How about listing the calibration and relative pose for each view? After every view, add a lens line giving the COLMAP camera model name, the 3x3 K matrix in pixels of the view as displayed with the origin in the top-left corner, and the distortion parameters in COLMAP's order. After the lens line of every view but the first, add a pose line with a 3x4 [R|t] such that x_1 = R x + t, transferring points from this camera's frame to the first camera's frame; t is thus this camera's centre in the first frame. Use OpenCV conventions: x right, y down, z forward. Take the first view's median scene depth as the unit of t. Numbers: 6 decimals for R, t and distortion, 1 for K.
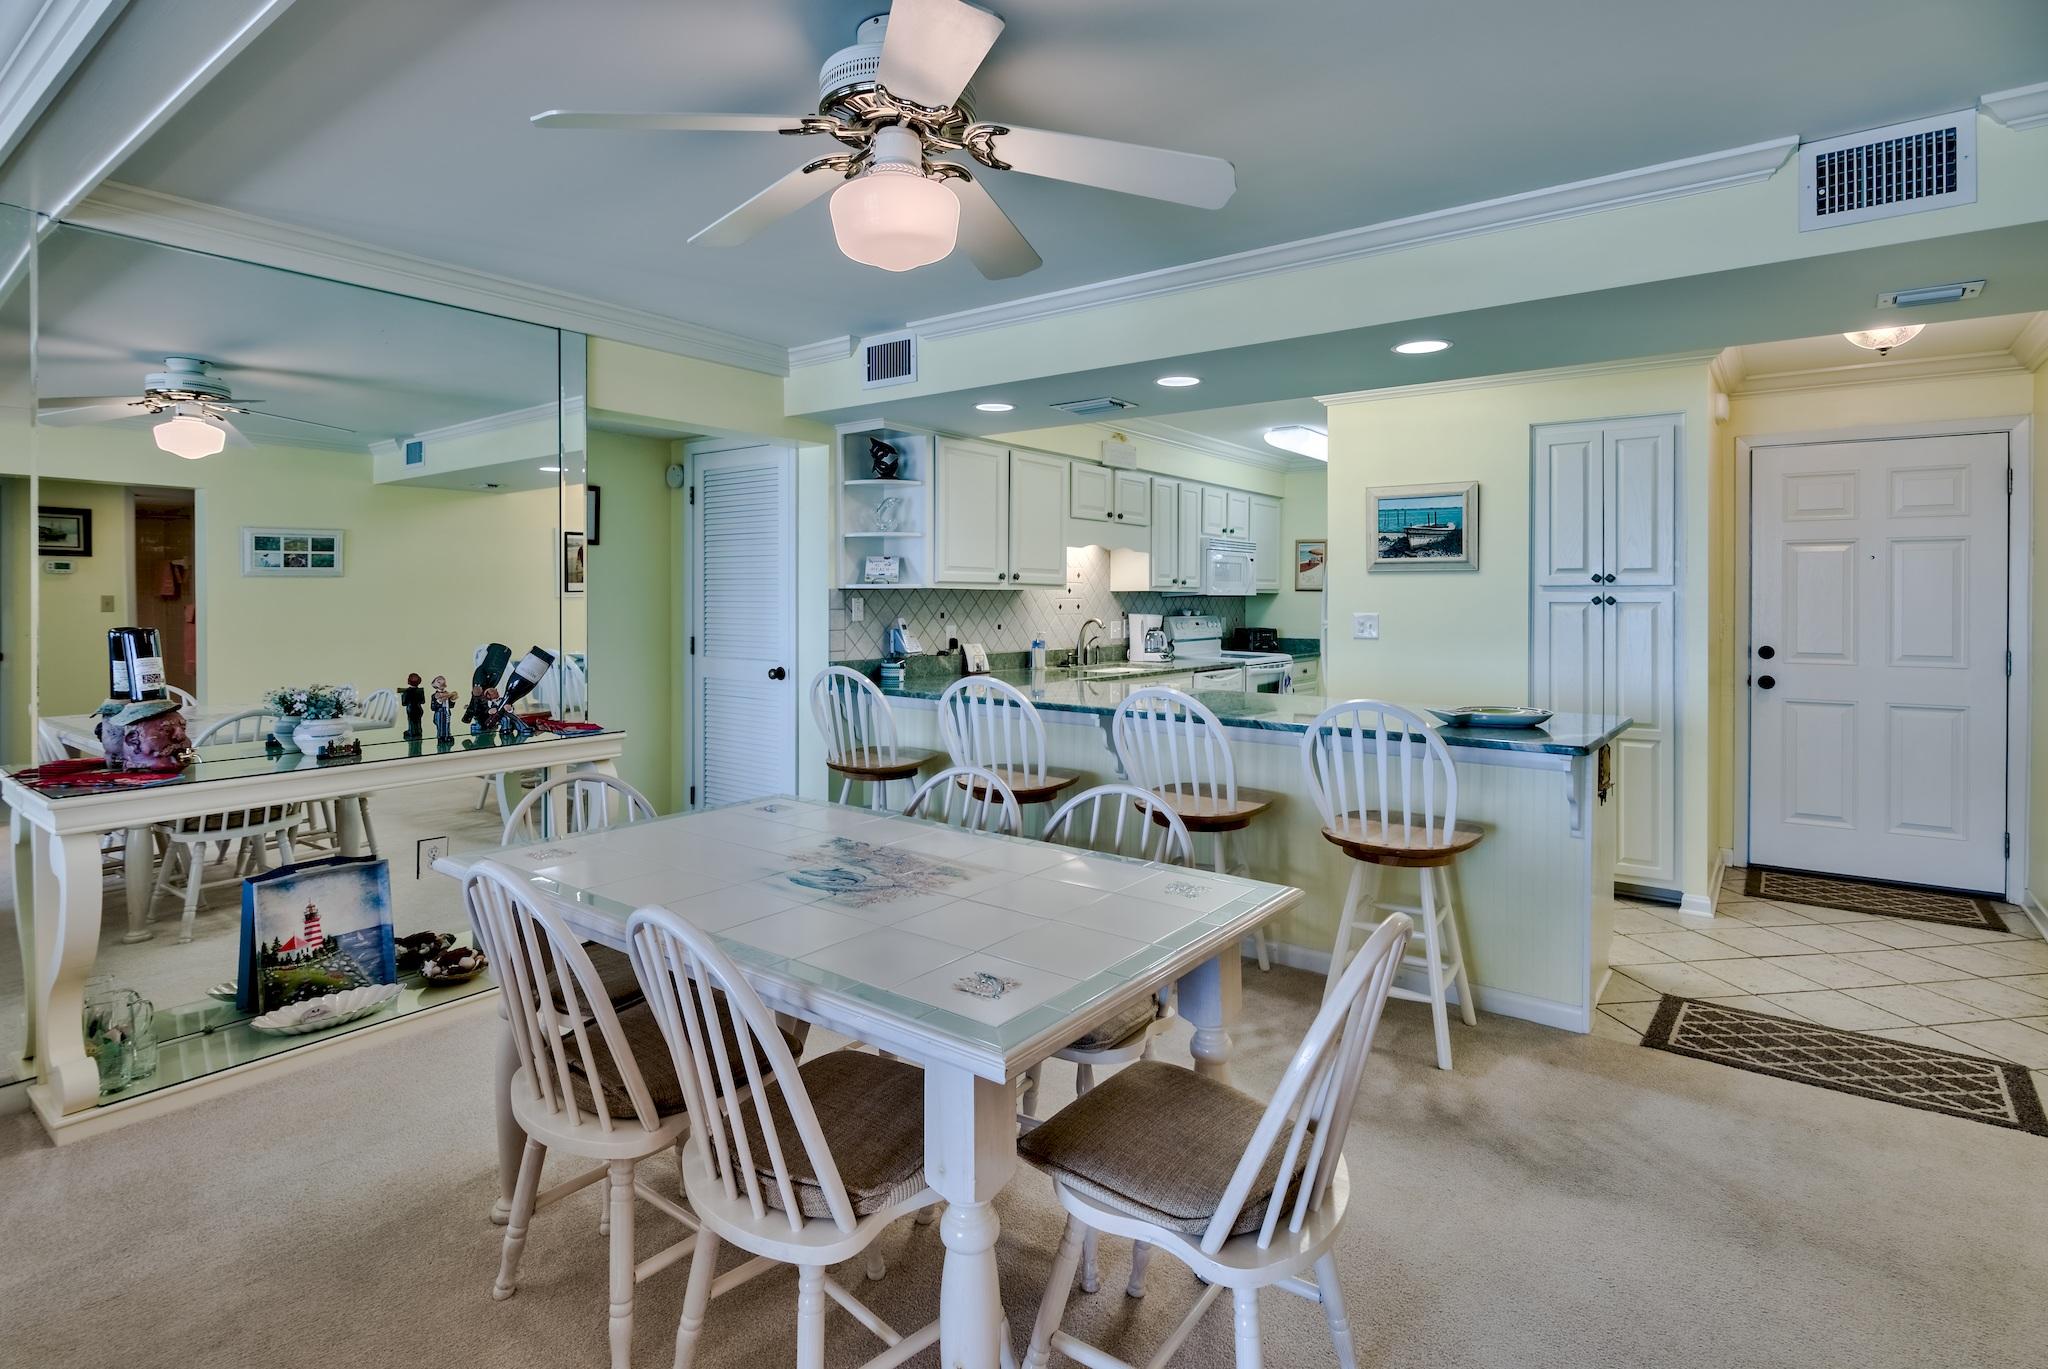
lens RADIAL K [[1022.3, 0, 1016.4], [0, 1022.3, 597.7], [0, 0, 1]] dist [-0.000373, -0.000319]
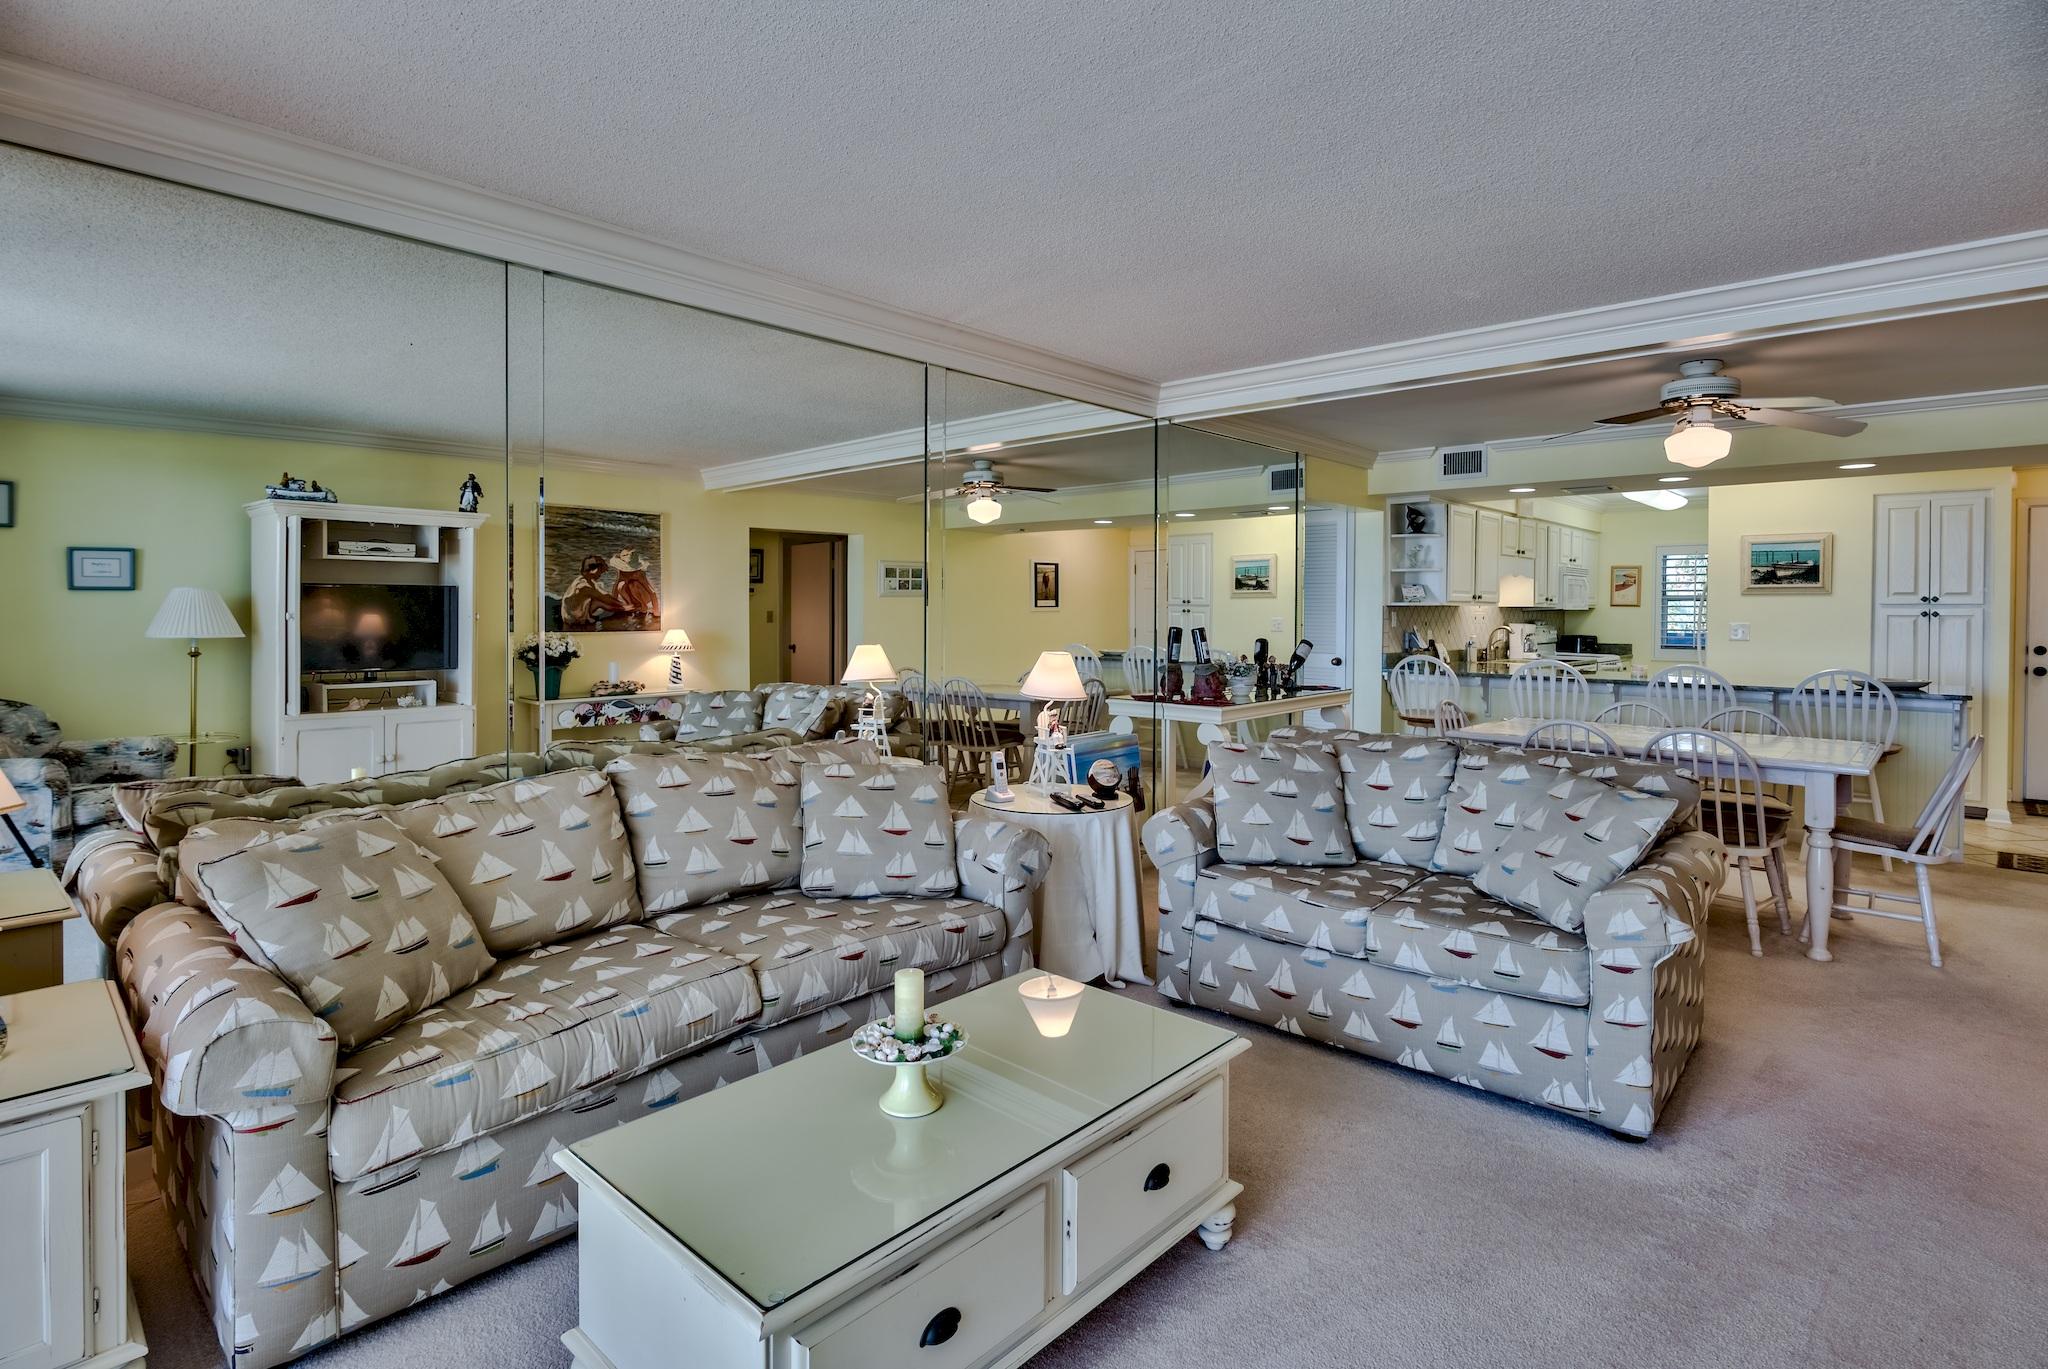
lens RADIAL K [[1018.7, 0, 1054.7], [0, 1018.7, 620.6], [0, 0, 1]] dist [-0.000351, 0.000322]
pose [[0.996799, 0.001601, -0.079927, -0.533056], [-0.000762, 0.999944, 0.010523, -0.002244], [0.079940, -0.010428, 0.996745, -0.536057]]
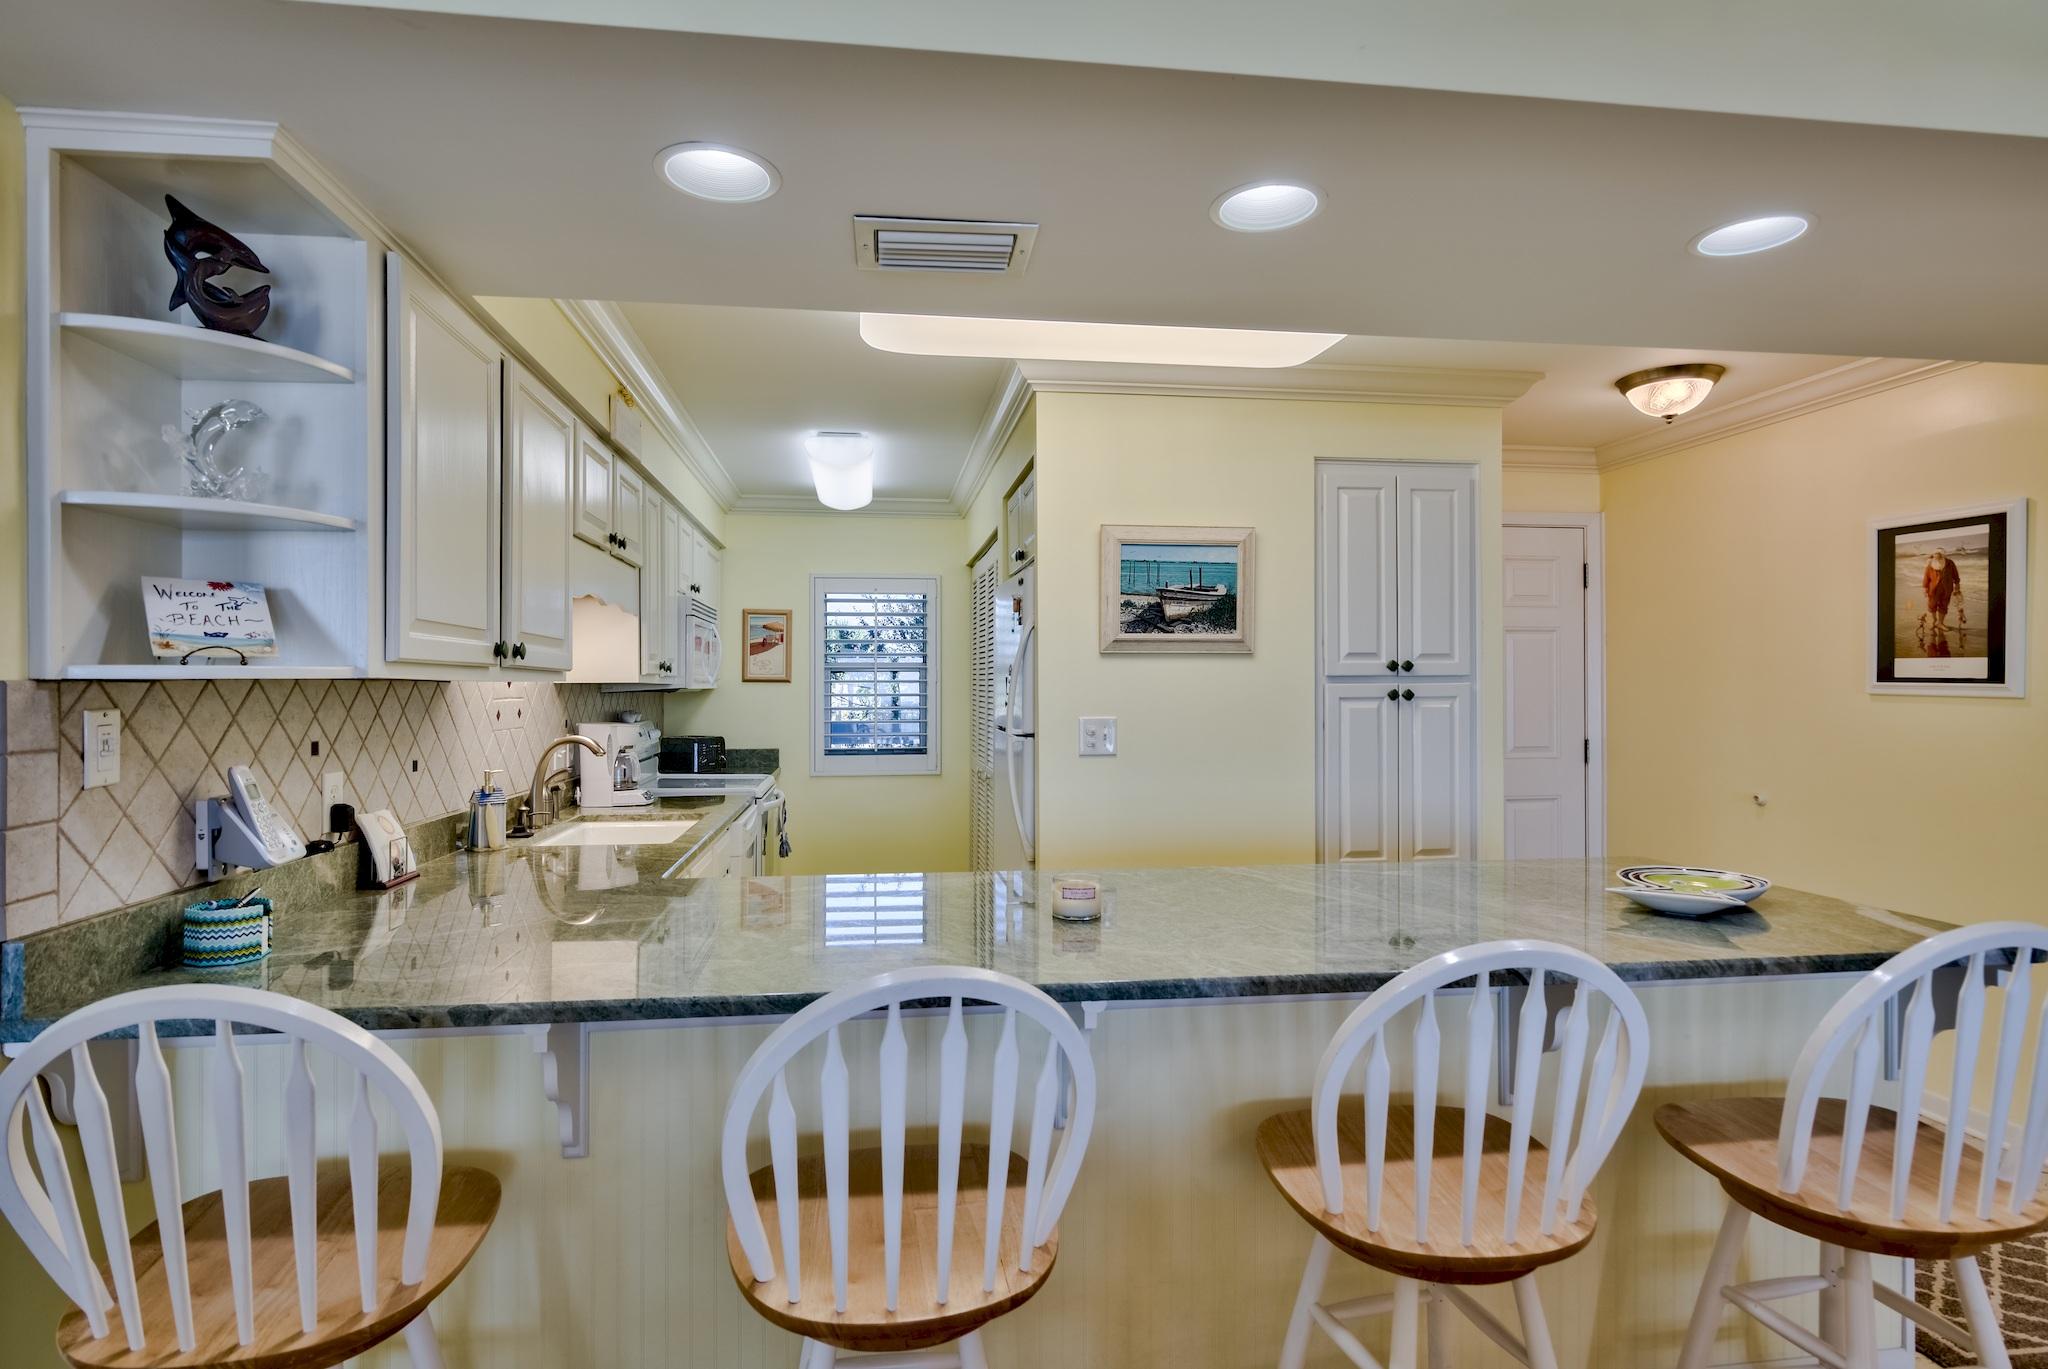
lens RADIAL K [[1071.7, 0, 1024.9], [0, 1071.7, 682.8], [0, 0, 1]] dist [0.001244, 0.000373]
pose [[0.709653, -0.002970, 0.704546, -0.185074], [0.005571, 0.999984, -0.001396, -0.006147], [-0.704530, 0.004916, 0.709657, 0.575646]]
